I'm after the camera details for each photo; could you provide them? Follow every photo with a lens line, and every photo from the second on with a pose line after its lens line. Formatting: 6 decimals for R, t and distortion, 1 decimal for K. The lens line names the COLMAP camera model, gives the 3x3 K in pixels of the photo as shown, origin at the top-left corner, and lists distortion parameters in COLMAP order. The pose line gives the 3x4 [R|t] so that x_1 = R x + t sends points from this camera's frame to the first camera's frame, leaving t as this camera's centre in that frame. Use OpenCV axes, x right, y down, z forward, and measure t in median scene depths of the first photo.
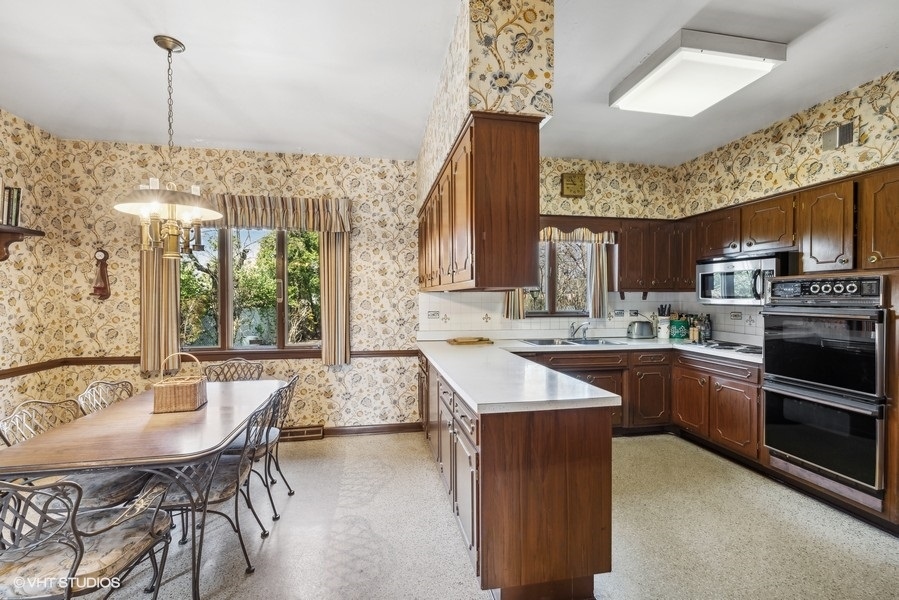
lens RADIAL K [[388.0, 0, 447.6], [0, 388.0, 302.6], [0, 0, 1]] dist [0.000784, -0.000175]
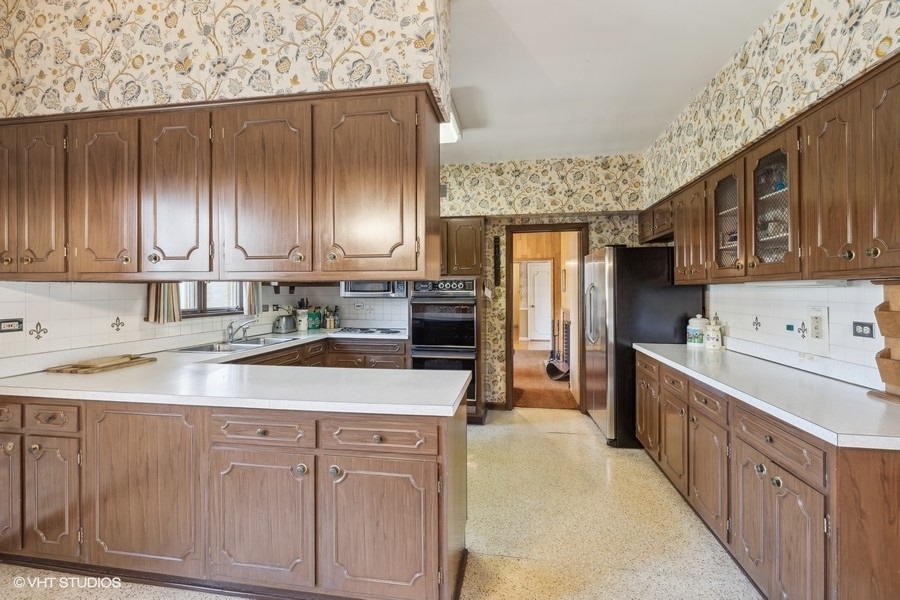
lens RADIAL K [[384.9, 0, 451.5], [0, 384.9, 290.8], [0, 0, 1]] dist [-0.000588, -0.000014]
pose [[0.341315, 0.001657, 0.939948, -0.348478], [0.014776, 0.999865, -0.007128, -0.002302], [-0.939833, 0.016322, 0.341244, 0.306391]]
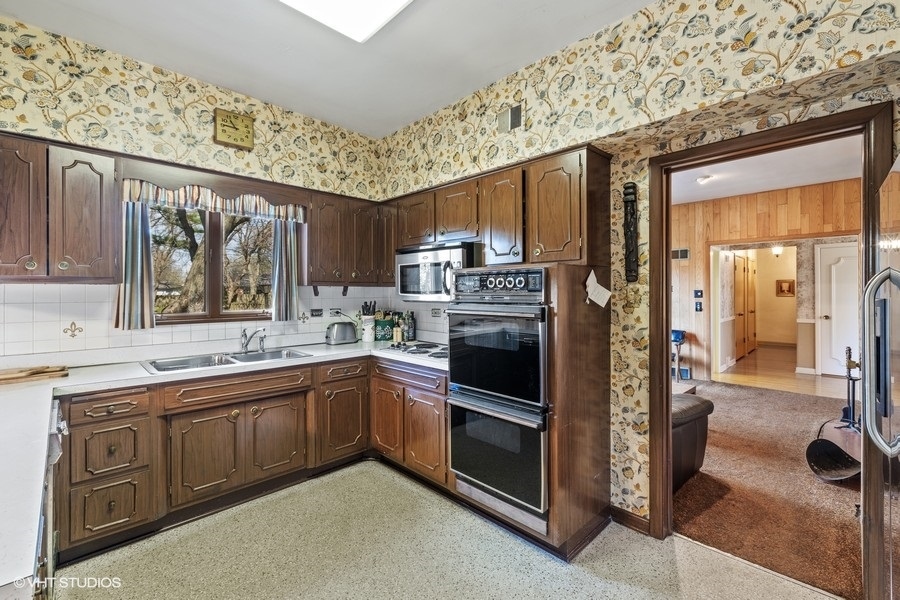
lens RADIAL K [[390.4, 0, 452.1], [0, 390.4, 293.1], [0, 0, 1]] dist [0.000508, 0.000397]
pose [[0.824097, -0.002174, 0.566445, 0.268785], [0.009633, 0.999902, -0.010177, -0.003165], [-0.566367, 0.013844, 0.824037, 0.233674]]
